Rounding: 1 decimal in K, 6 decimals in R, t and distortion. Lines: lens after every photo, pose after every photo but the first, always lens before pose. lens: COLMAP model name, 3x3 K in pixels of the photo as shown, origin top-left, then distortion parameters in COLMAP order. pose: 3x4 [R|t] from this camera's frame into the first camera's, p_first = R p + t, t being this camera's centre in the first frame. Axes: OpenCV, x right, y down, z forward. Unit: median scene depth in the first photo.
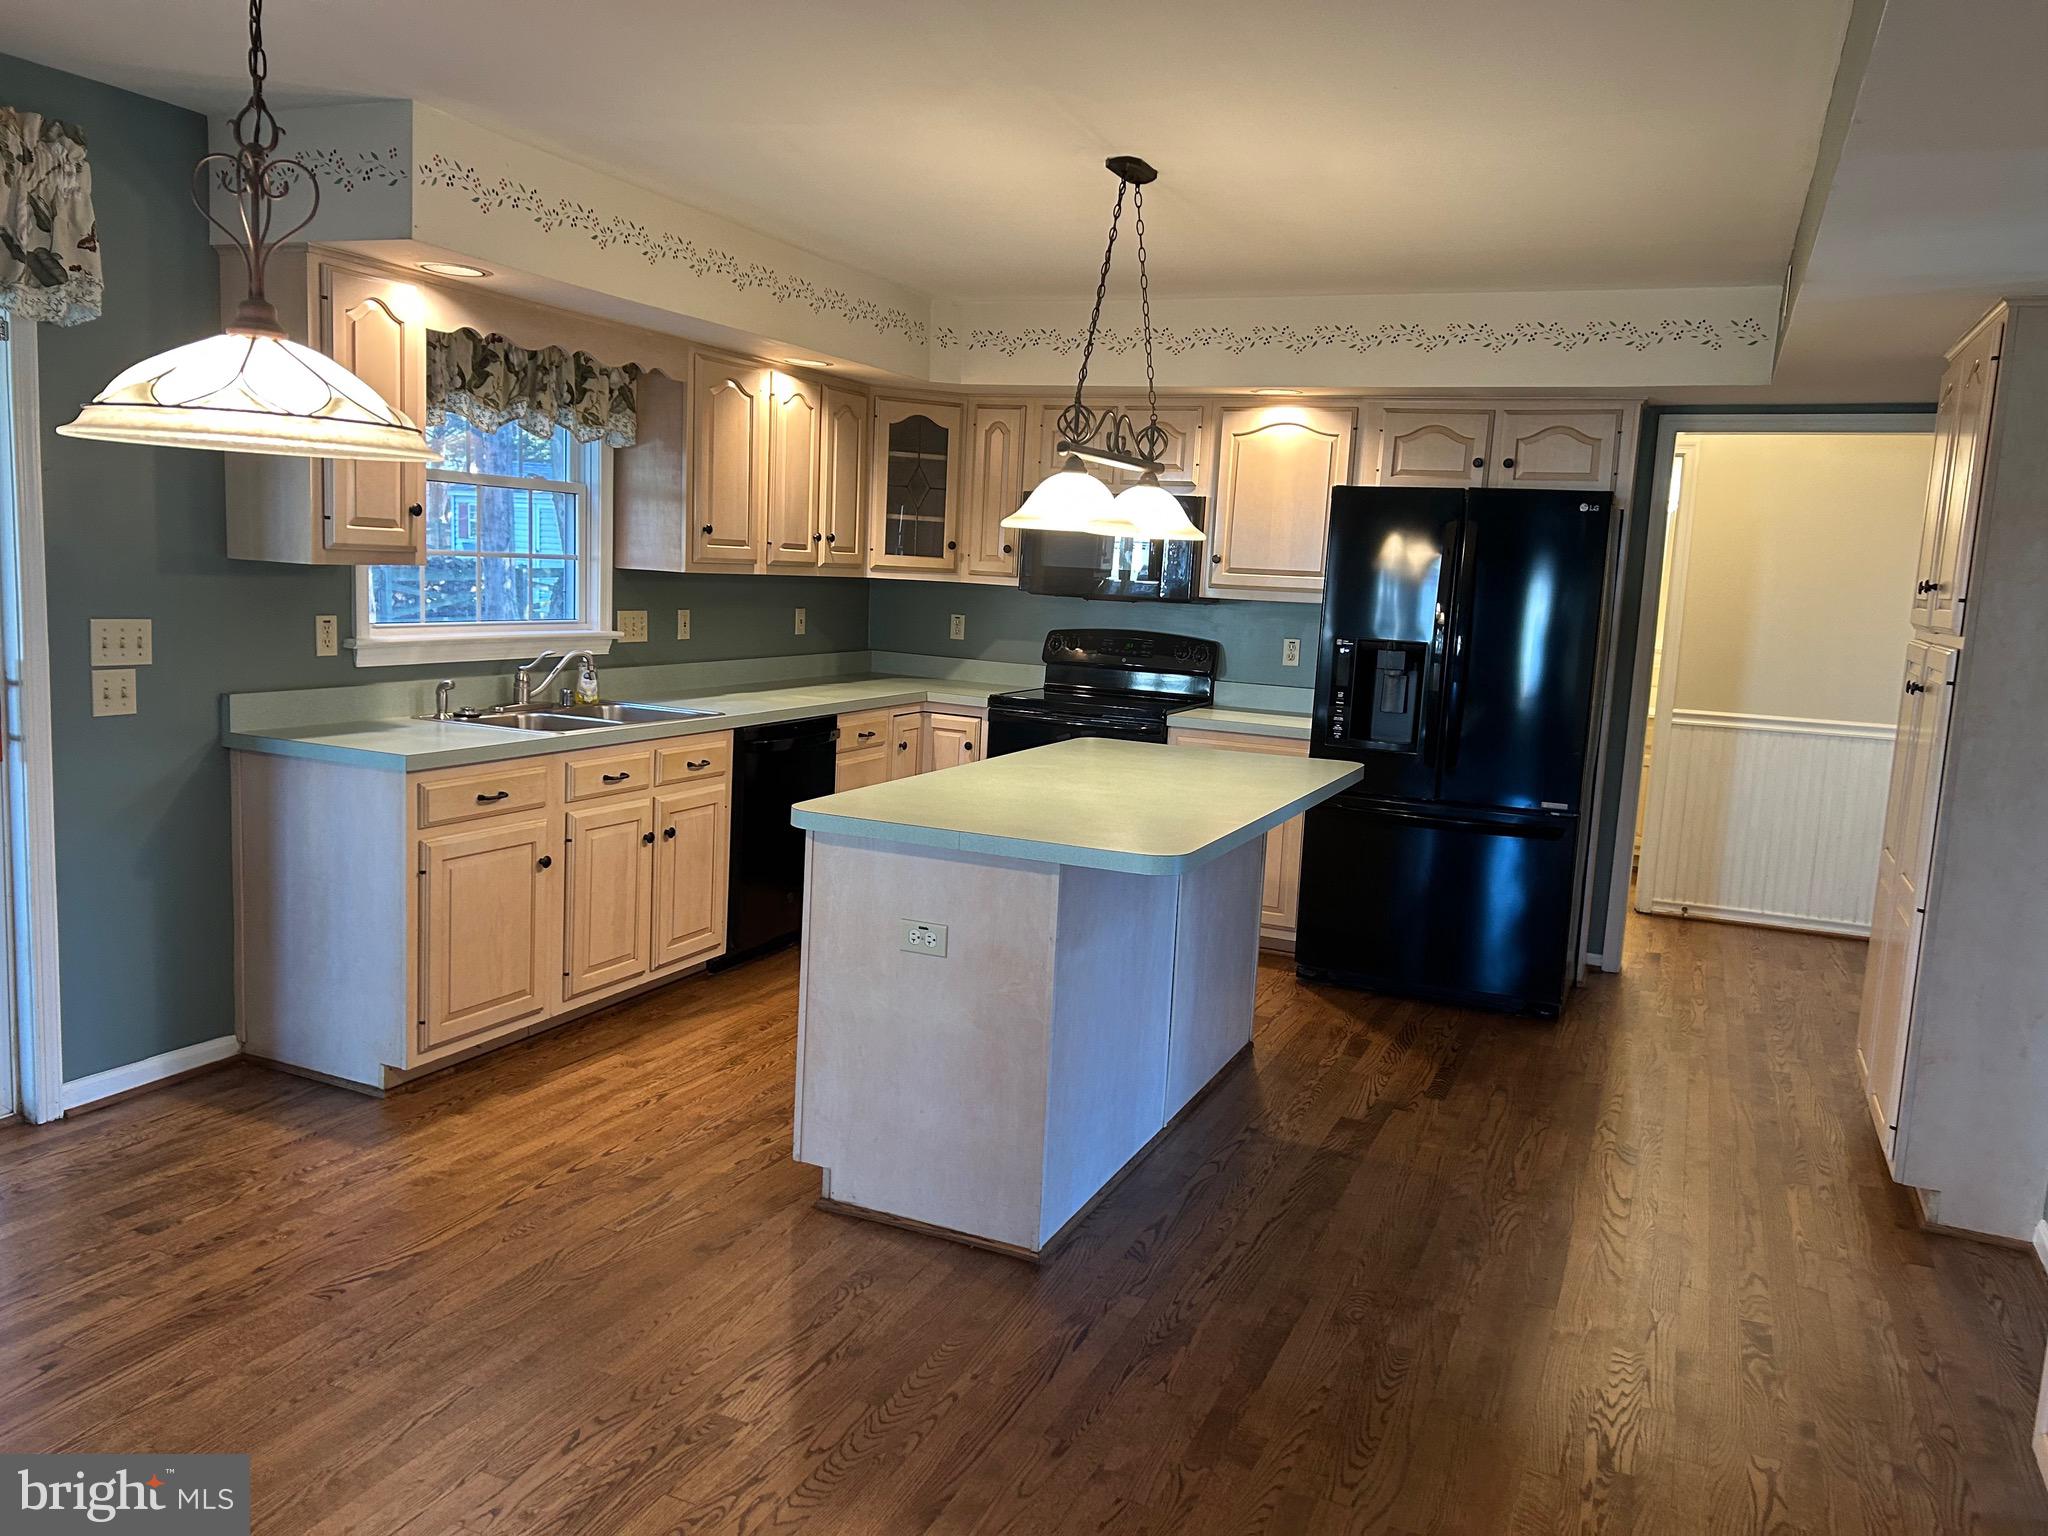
lens RADIAL K [[1539.4, 0, 1022.1], [0, 1539.4, 767.4], [0, 0, 1]] dist [0.060901, -0.066947]
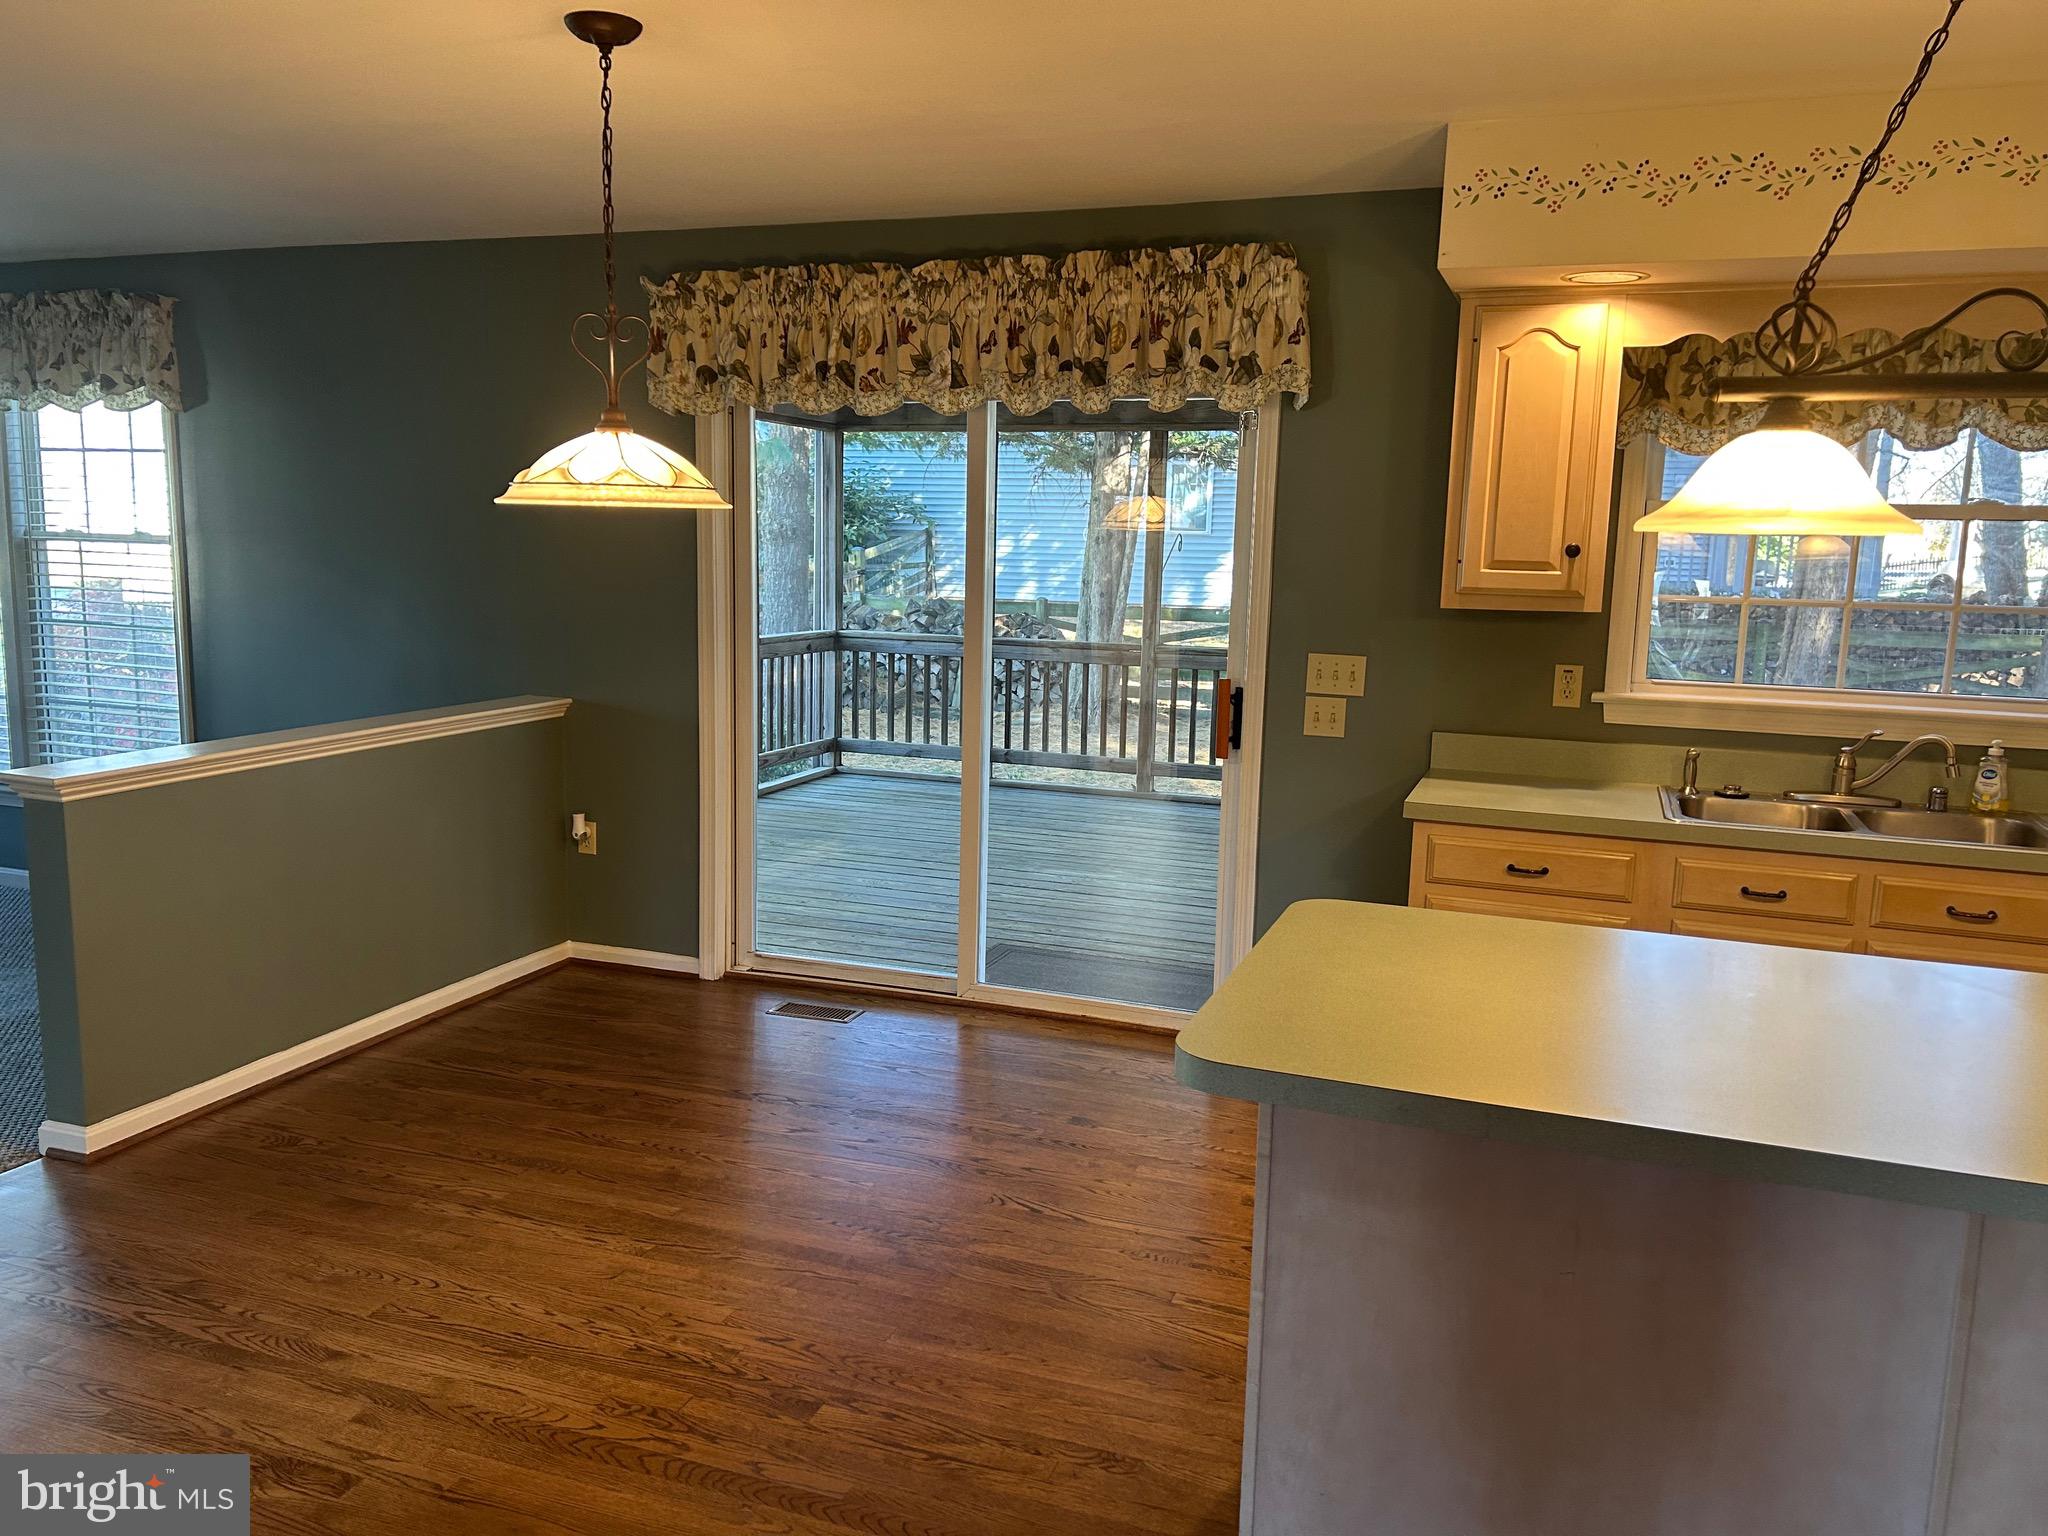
lens RADIAL K [[1539.4, 0, 1020.8], [0, 1539.4, 764.4], [0, 0, 1]] dist [0.060901, -0.066947]
pose [[0.057757, 0.098529, -0.993457, 0.507112], [-0.157172, 0.983606, 0.088414, -0.071877], [0.985881, 0.151037, 0.072296, 0.634427]]
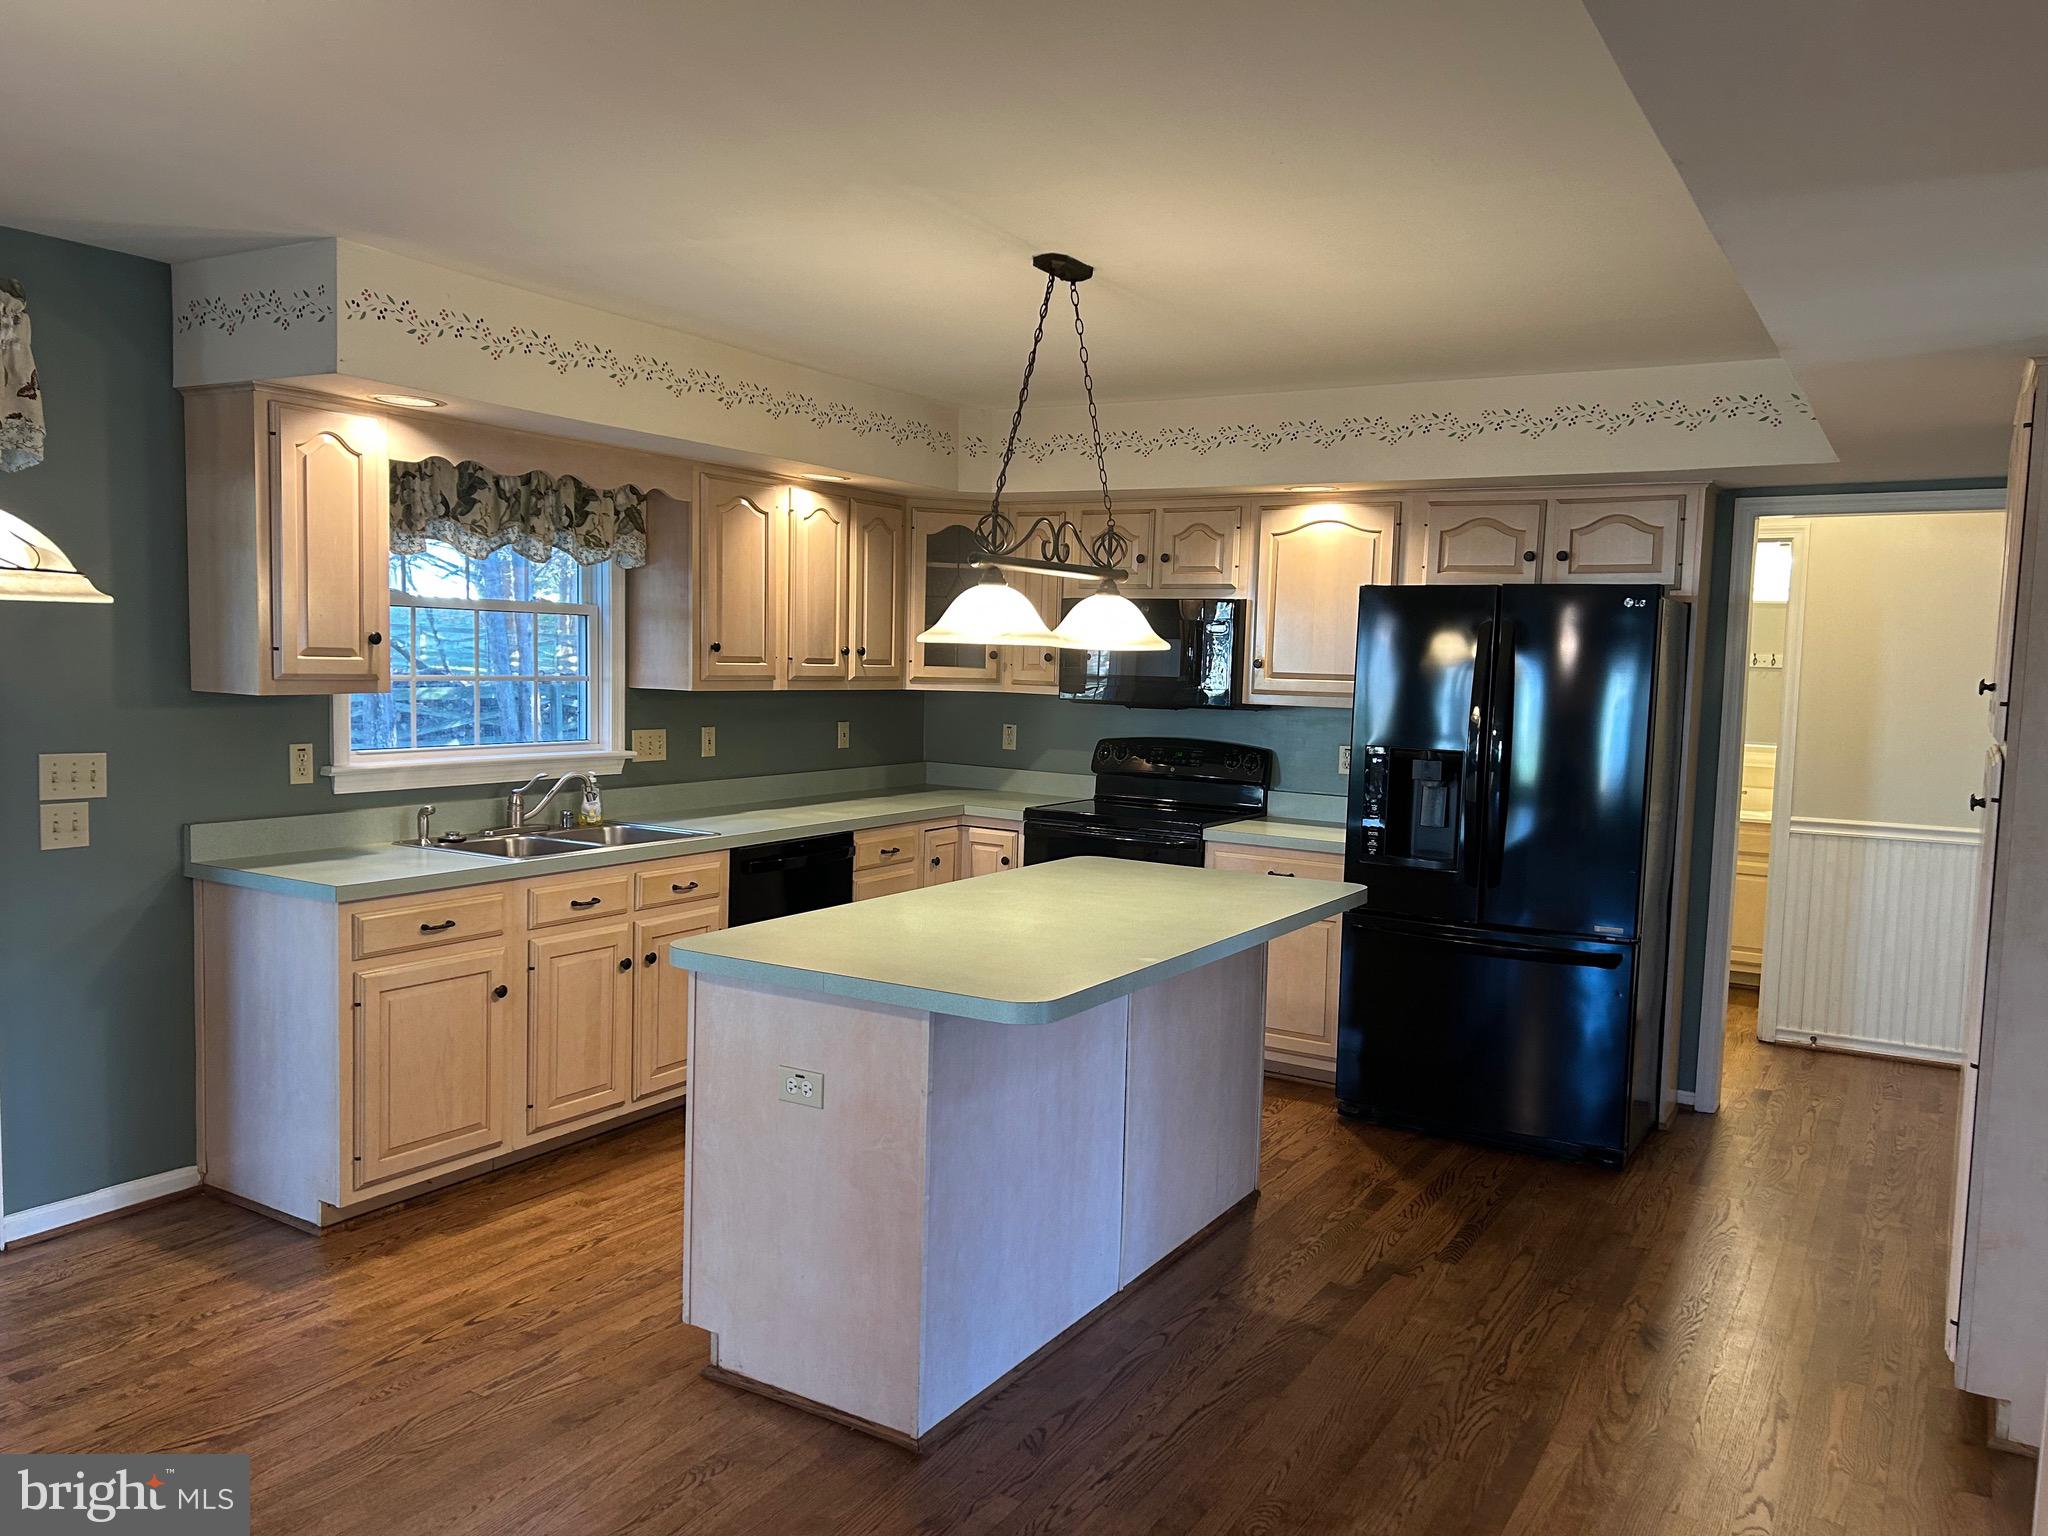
lens RADIAL K [[1539.4, 0, 1024.1], [0, 1539.4, 780.8], [0, 0, 1]] dist [0.060901, -0.066947]
pose [[0.991482, -0.011259, -0.129755, 0.153679], [0.004138, 0.998477, -0.055015, -0.017151], [0.130176, 0.054010, 0.990019, 0.068019]]
